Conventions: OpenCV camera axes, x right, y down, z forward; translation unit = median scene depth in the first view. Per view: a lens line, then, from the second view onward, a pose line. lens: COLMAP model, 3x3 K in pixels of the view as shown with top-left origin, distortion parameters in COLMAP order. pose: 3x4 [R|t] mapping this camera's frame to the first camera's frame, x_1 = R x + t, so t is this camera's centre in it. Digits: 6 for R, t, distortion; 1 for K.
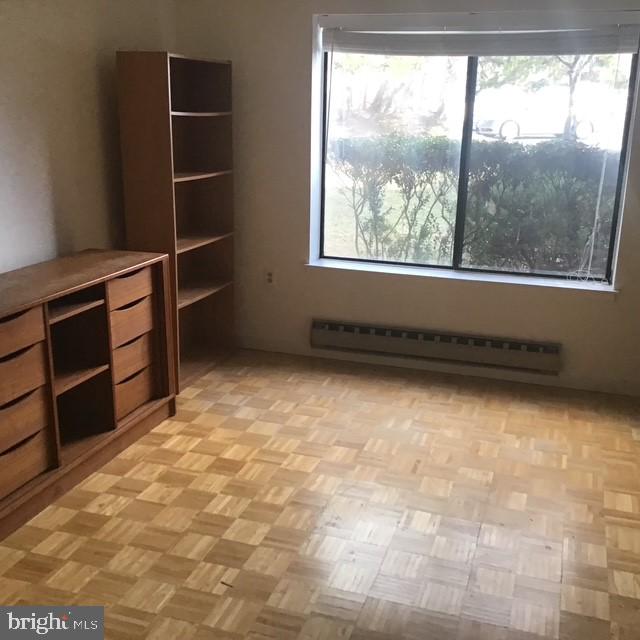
lens RADIAL K [[736.7, 0, 320.0], [0, 736.7, 320.0], [0, 0, 1]] dist [0.007132, 0.004933]
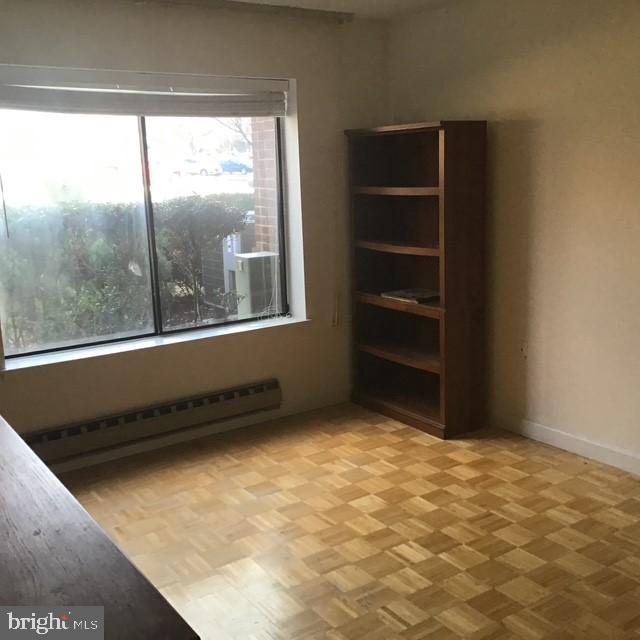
lens RADIAL K [[741.8, 0, 321.5], [0, 741.8, 308.7], [0, 0, 1]] dist [0.107425, -0.182607]
pose [[0.606430, -0.185789, 0.773127, -0.457691], [0.258226, 0.965634, 0.029501, -0.080824], [-0.752039, 0.181751, 0.633565, 0.242497]]
